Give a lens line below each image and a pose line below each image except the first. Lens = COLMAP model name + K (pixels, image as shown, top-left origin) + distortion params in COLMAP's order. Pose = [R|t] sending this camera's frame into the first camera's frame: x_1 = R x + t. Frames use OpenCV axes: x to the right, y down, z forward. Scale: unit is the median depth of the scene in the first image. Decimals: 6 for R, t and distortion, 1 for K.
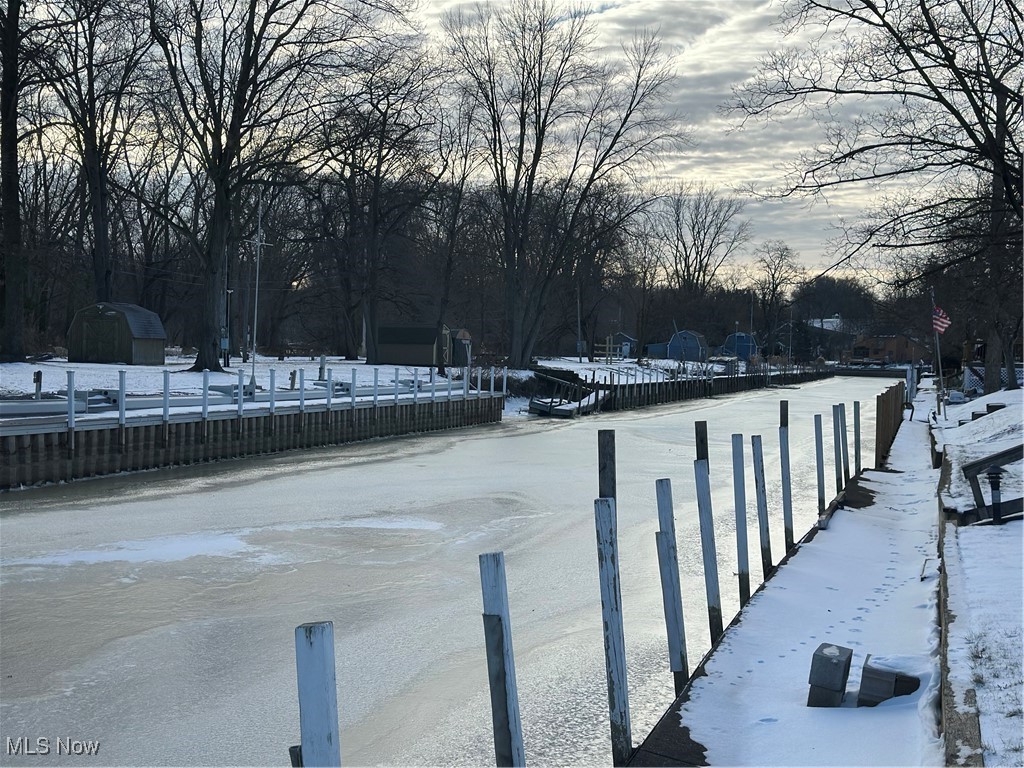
lens RADIAL K [[1436.1, 0, 512.3], [0, 1436.1, 382.6], [0, 0, 1]] dist [-0.042530, 0.000000]
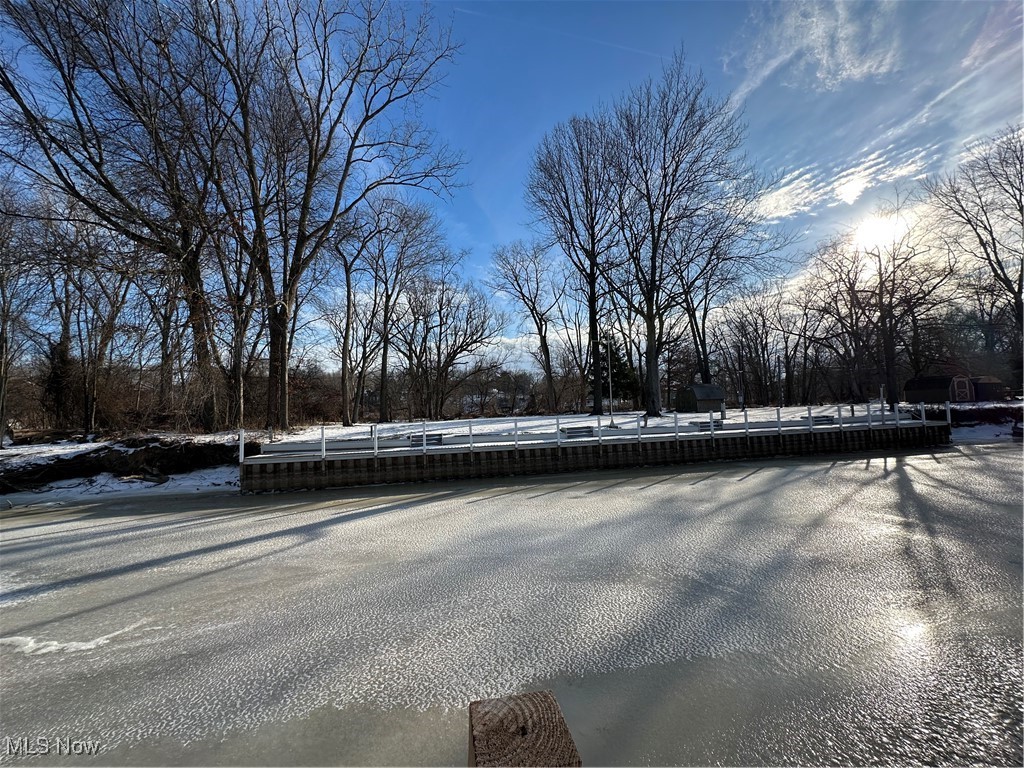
lens RADIAL K [[407.9, 0, 510.9], [0, 407.9, 382.3], [0, 0, 1]] dist [-0.000169, -0.000519]
pose [[0.478369, -0.090929, -0.873439, 0.099716], [0.025990, 0.995655, -0.089418, -0.004726], [0.877774, 0.020074, 0.478654, 0.360909]]
